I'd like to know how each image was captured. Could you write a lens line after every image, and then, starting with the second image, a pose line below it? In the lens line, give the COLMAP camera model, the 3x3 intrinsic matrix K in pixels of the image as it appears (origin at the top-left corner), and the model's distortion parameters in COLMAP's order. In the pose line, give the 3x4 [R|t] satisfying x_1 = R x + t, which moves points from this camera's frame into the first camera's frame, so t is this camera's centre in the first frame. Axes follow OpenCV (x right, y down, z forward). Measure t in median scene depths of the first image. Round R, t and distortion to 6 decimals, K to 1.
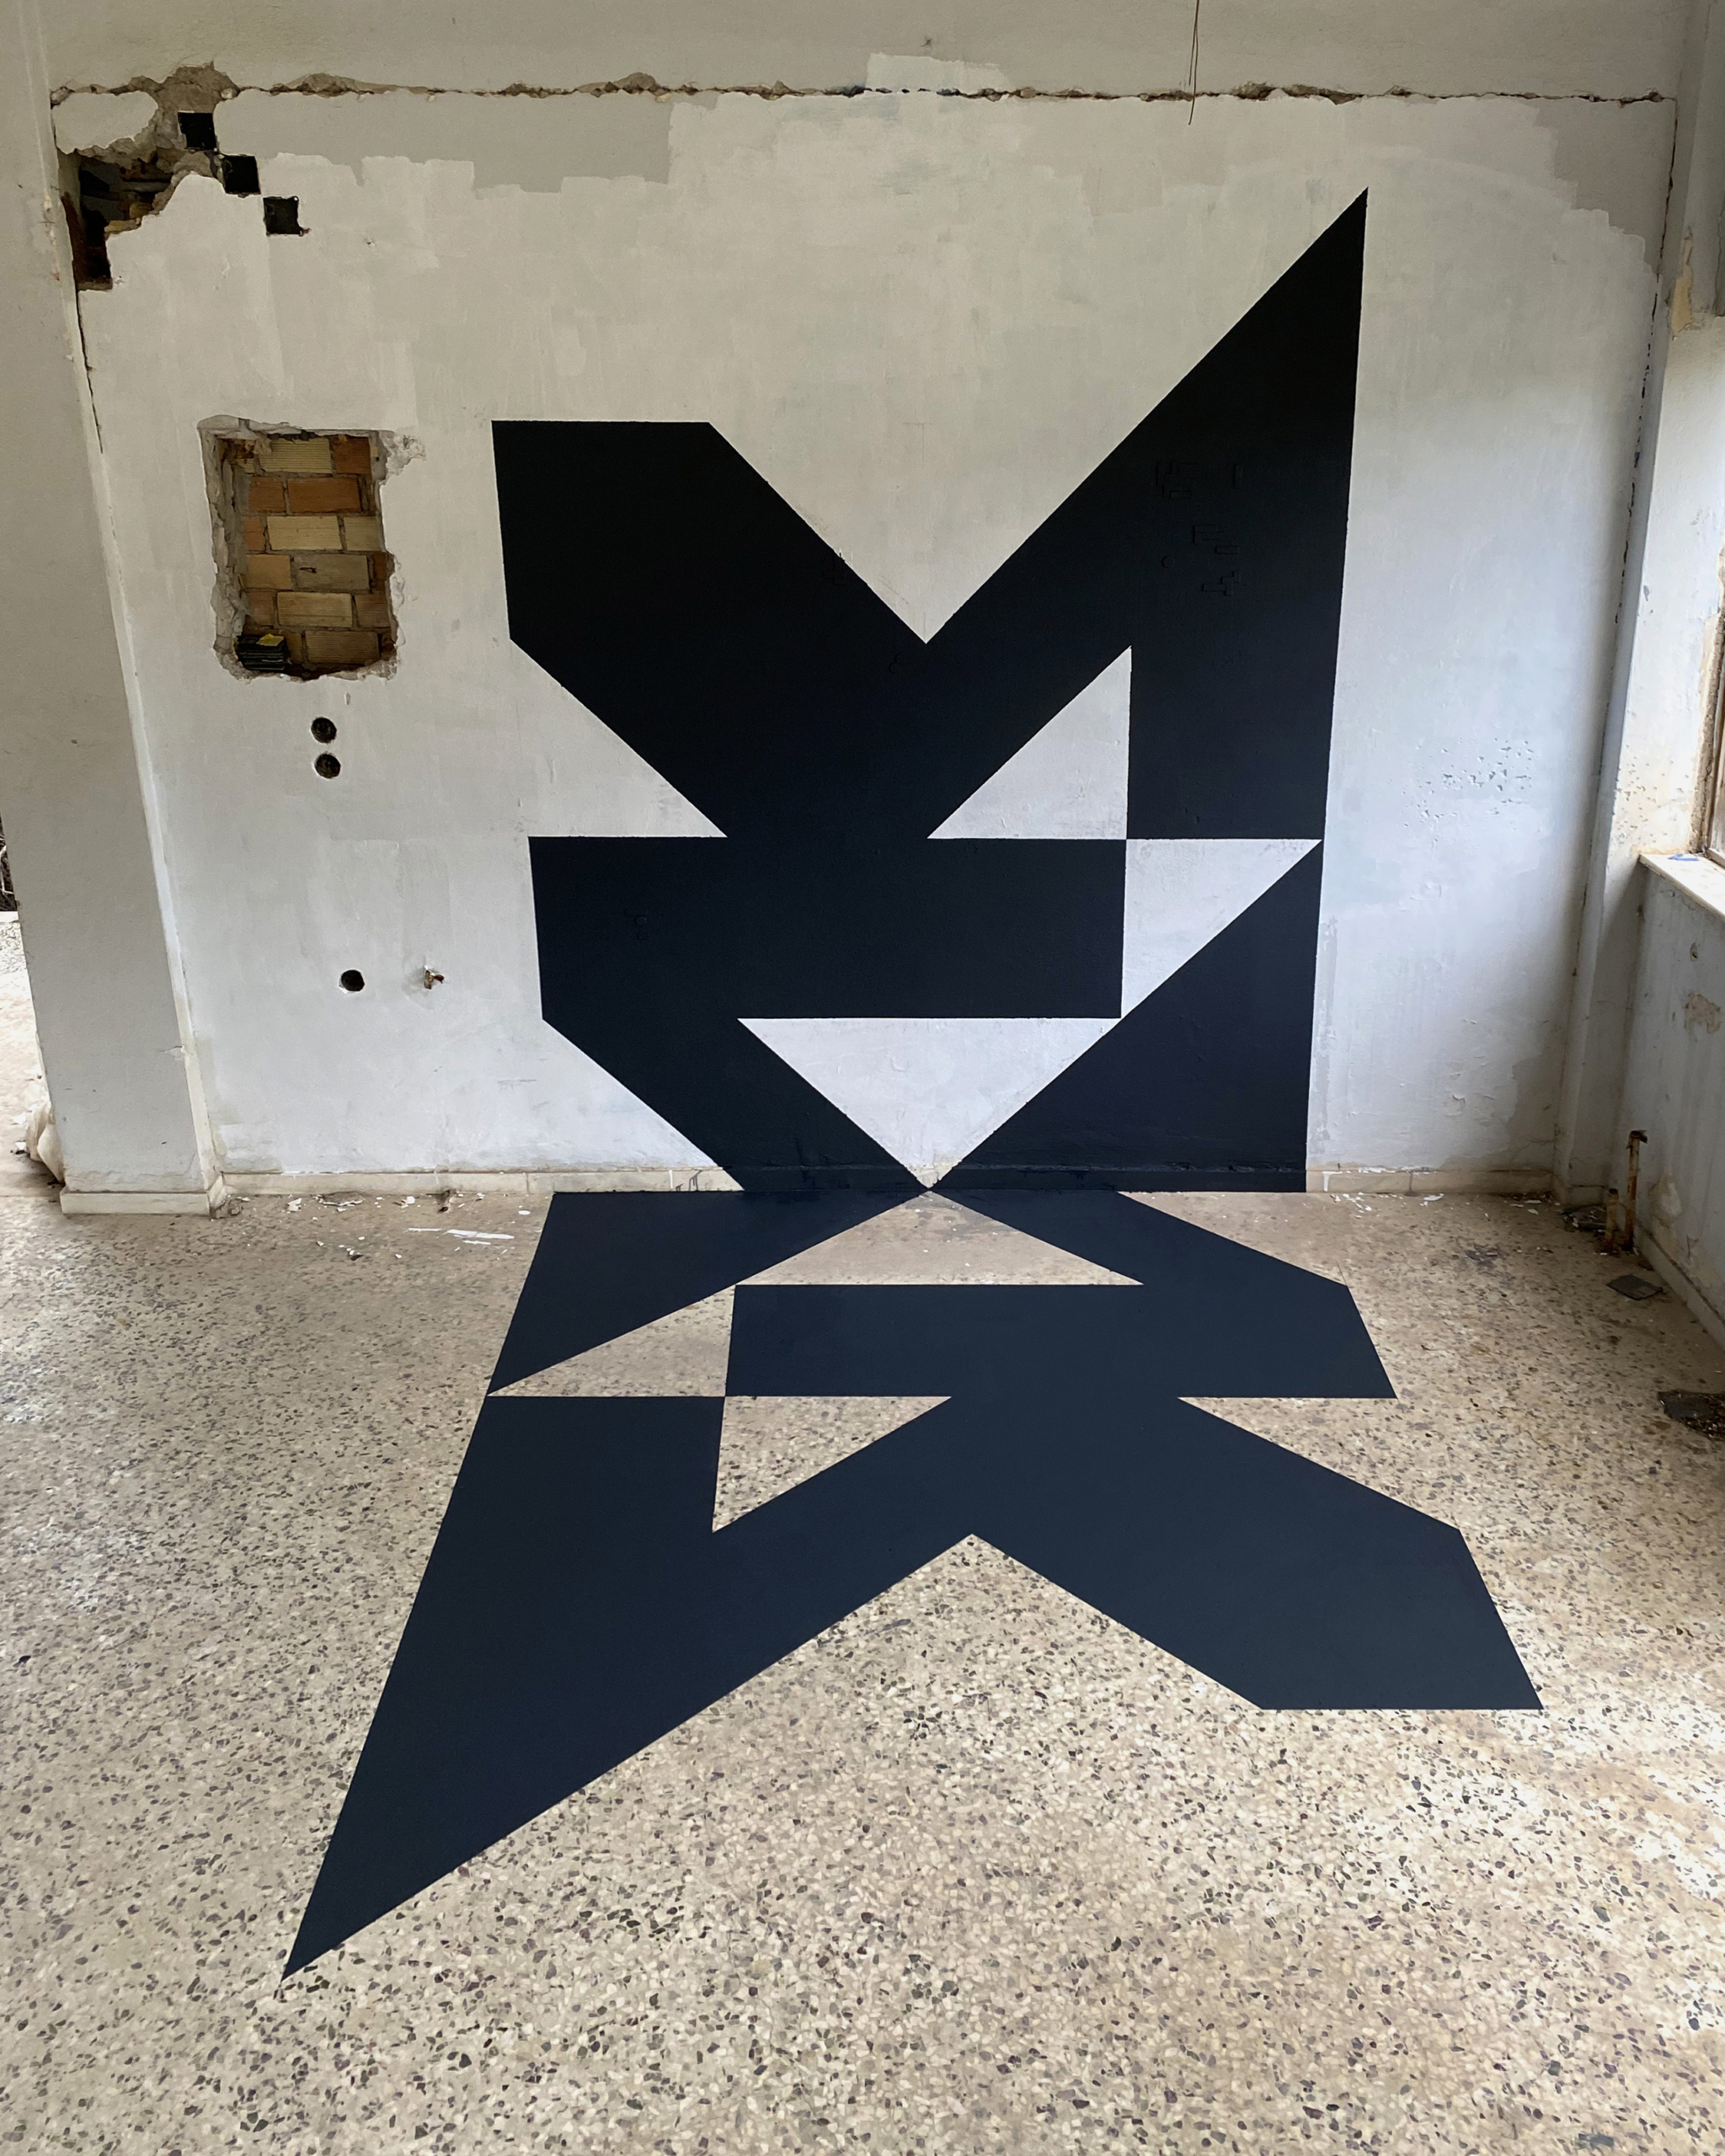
lens RADIAL K [[1430.5, 0, 862.7], [0, 1430.5, 1101.3], [0, 0, 1]] dist [0.003729, 0.001209]
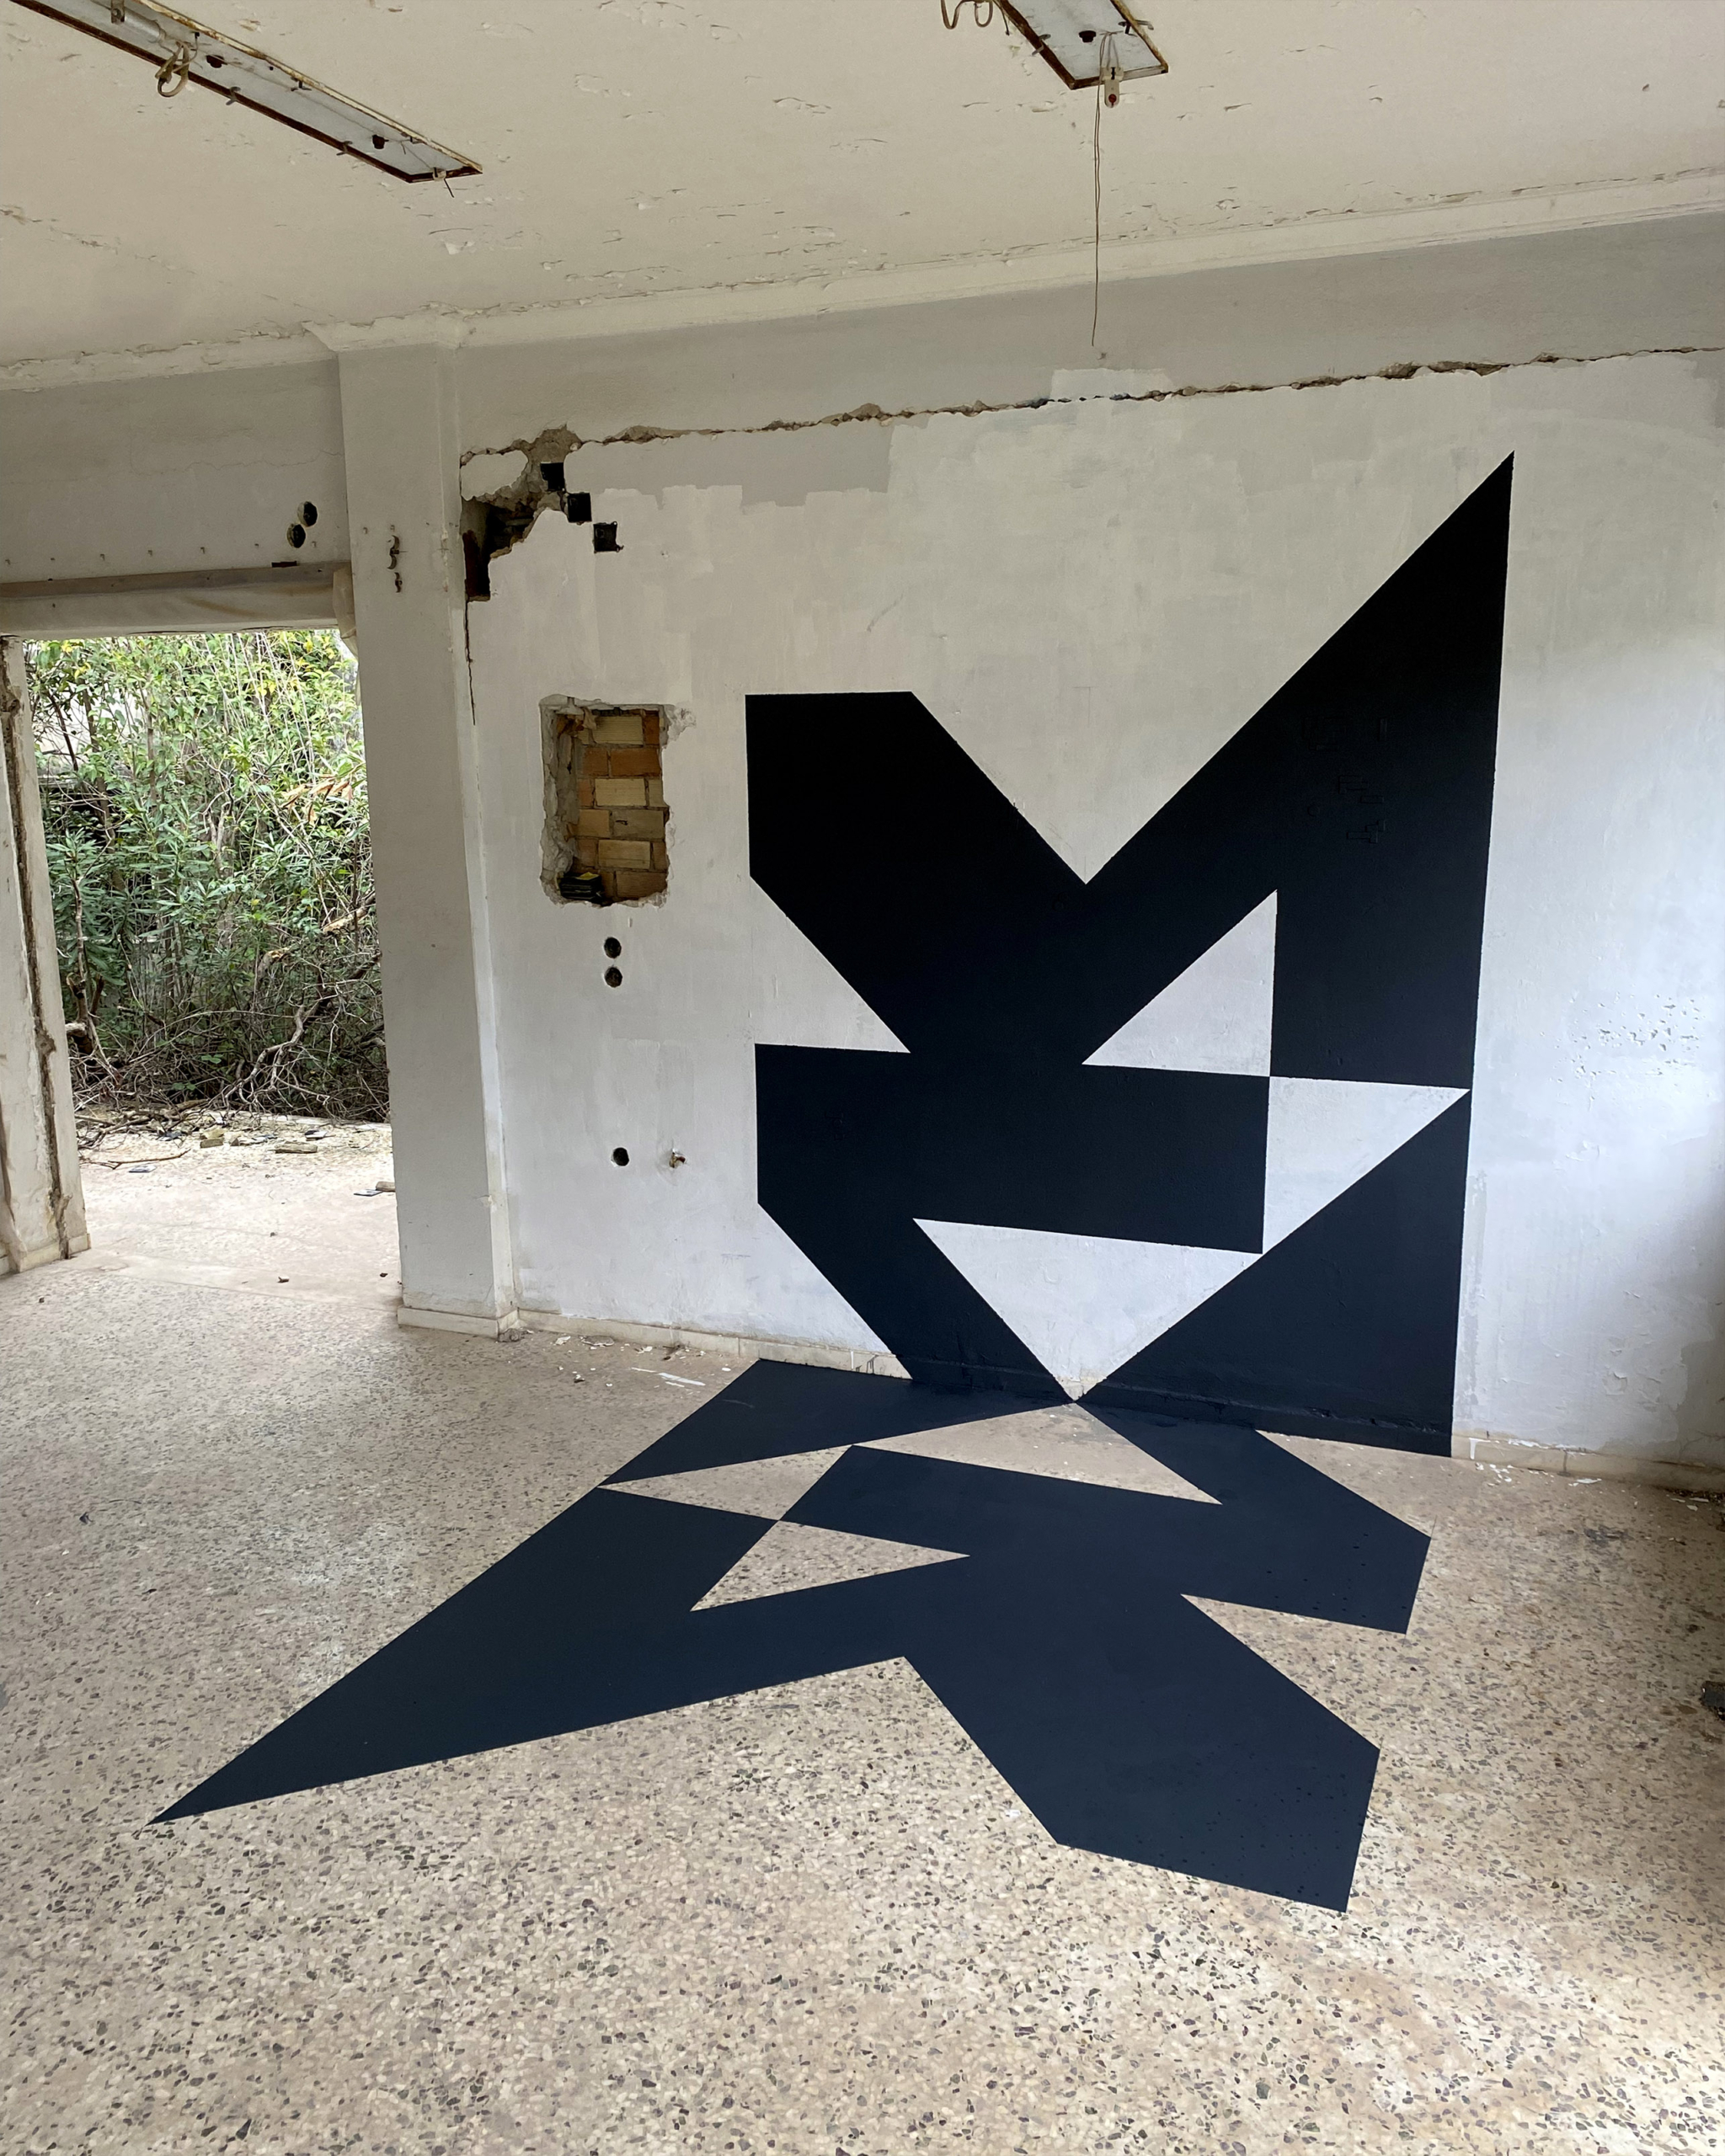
lens RADIAL K [[1327.5, 0, 934.2], [0, 1327.5, 1288.6], [0, 0, 1]] dist [0.003881, 0.001586]
pose [[0.948624, 0.114636, -0.294909, 0.307787], [-0.140624, 0.987697, -0.068408, 0.083169], [0.283439, 0.106364, 0.953073, 0.031730]]
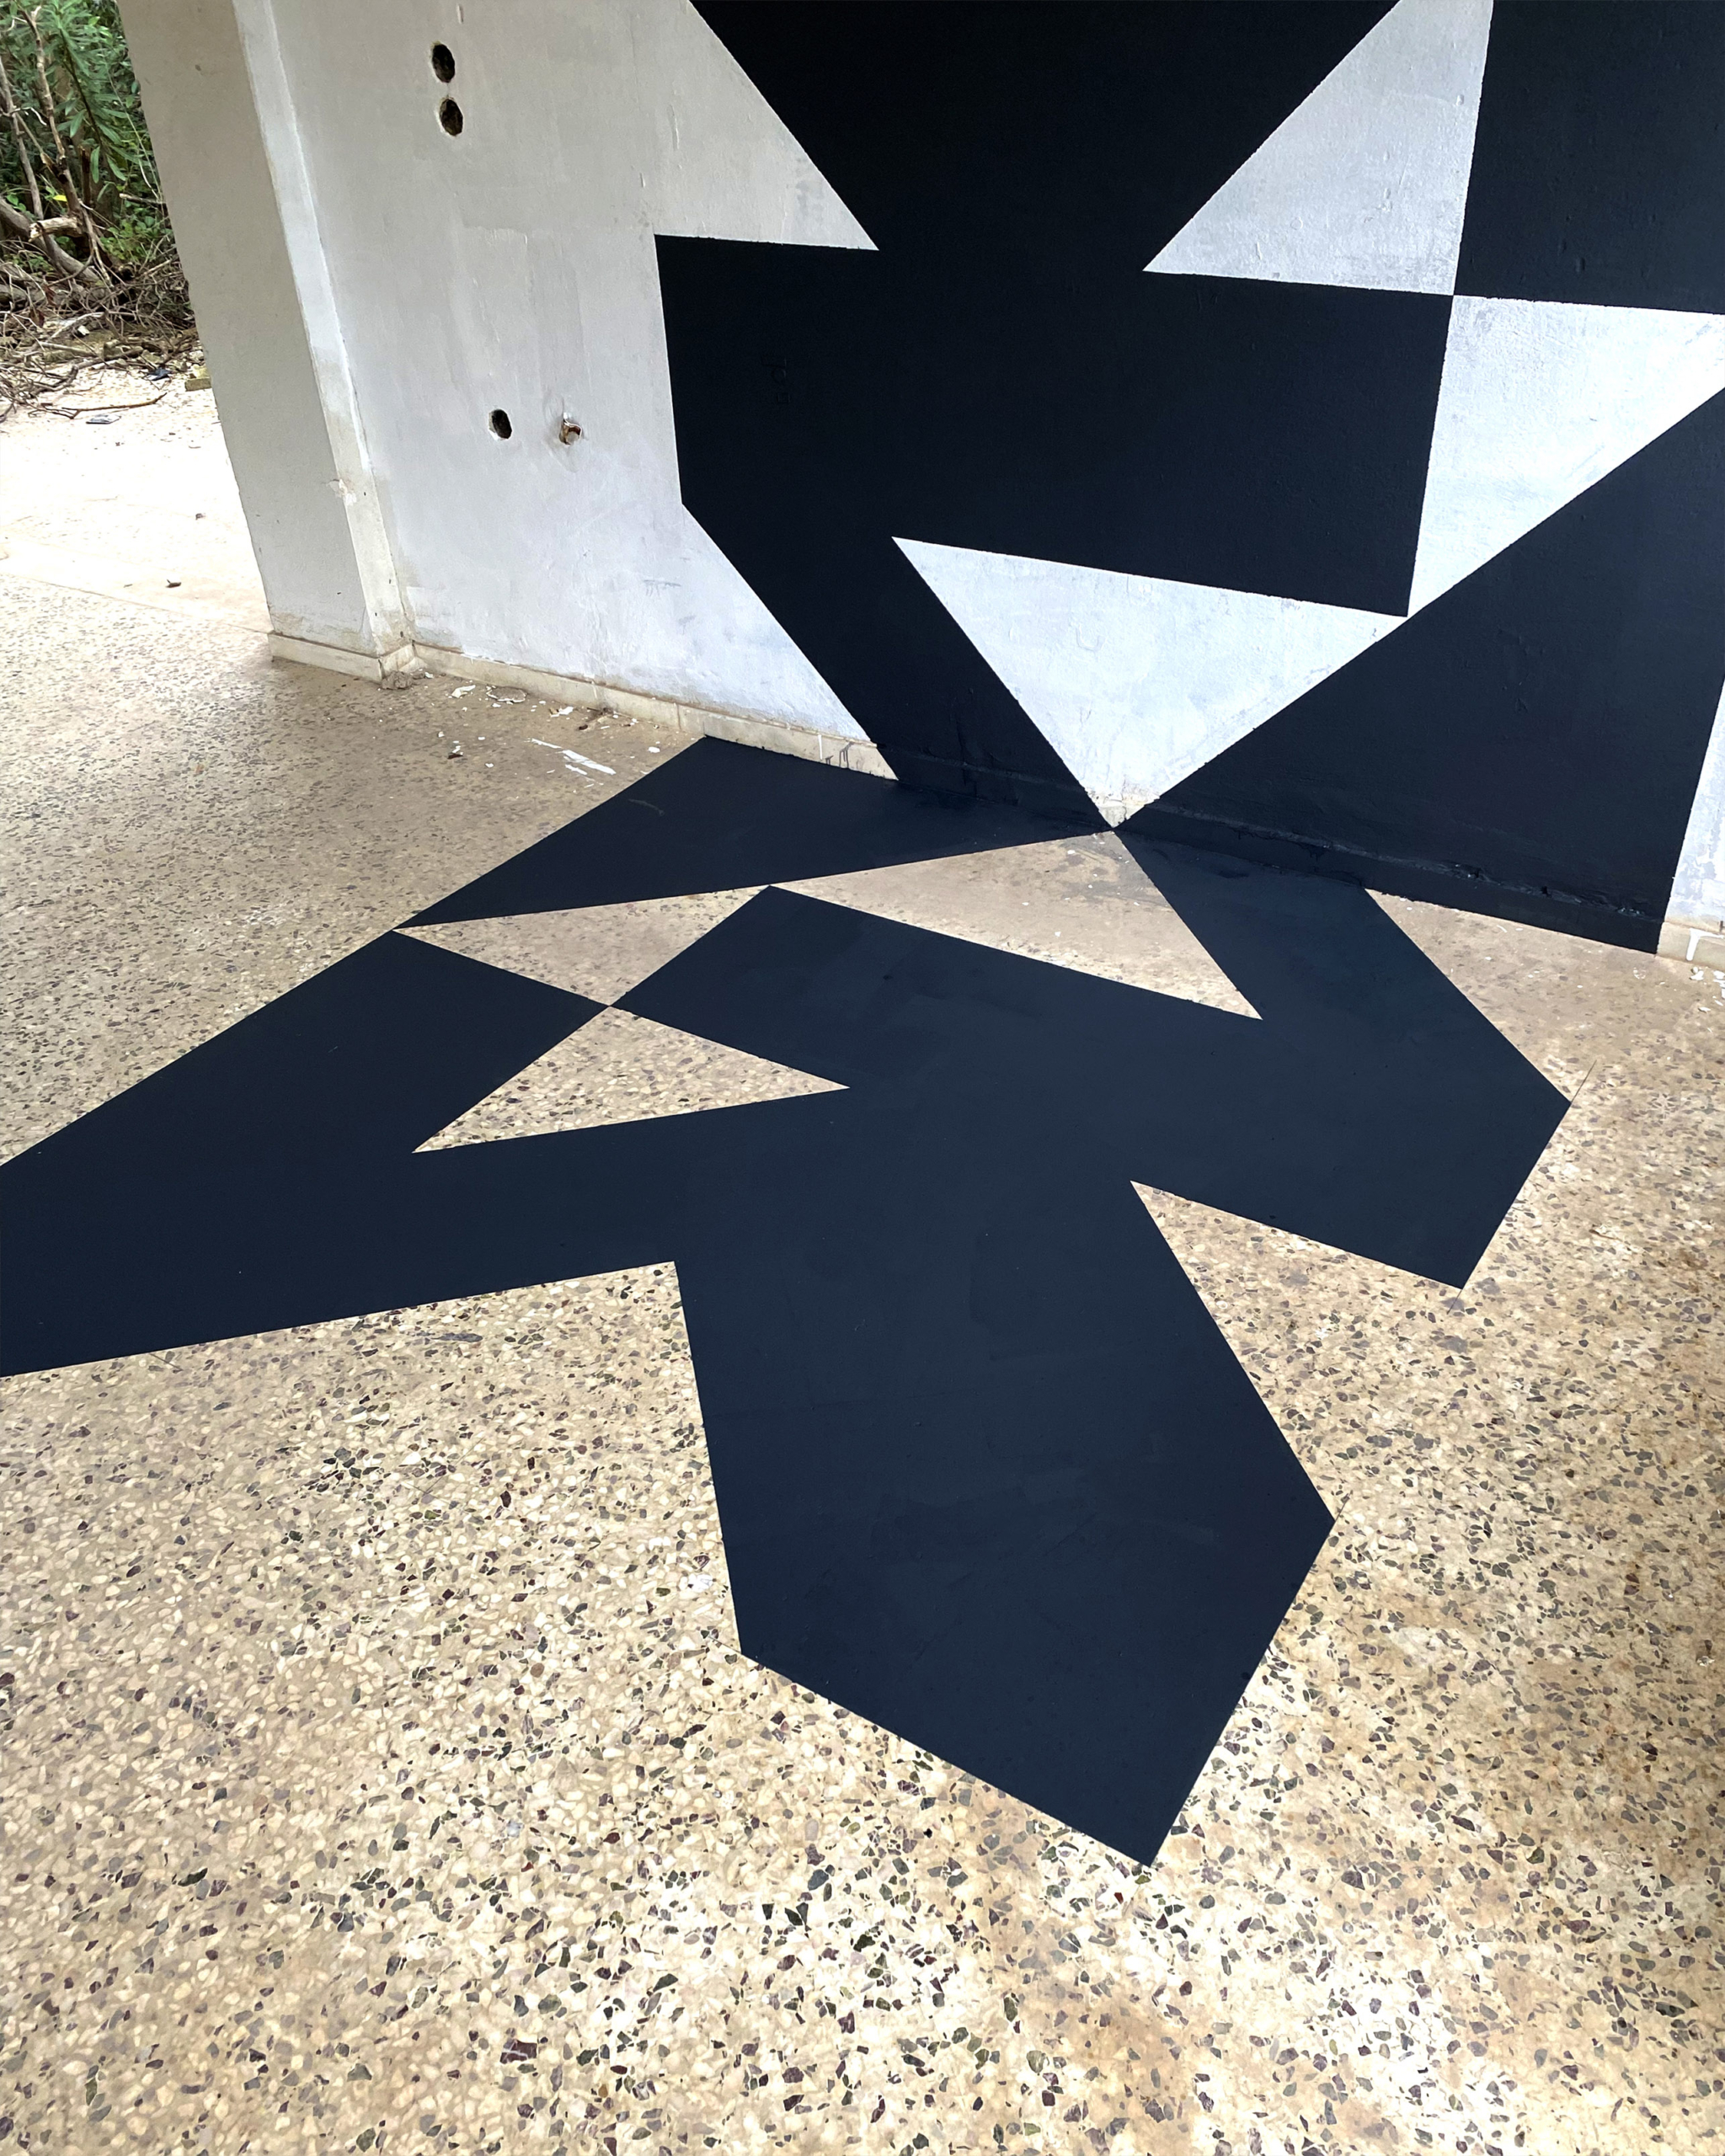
lens RADIAL K [[1447.6, 0, 924.7], [0, 1447.6, 1101.7], [0, 0, 1]] dist [0.019107, -0.016394]
pose [[0.884401, 0.285181, -0.369467, 0.374684], [-0.179838, 0.938709, 0.294080, -0.008813], [0.430688, -0.193641, 0.881482, 0.368298]]
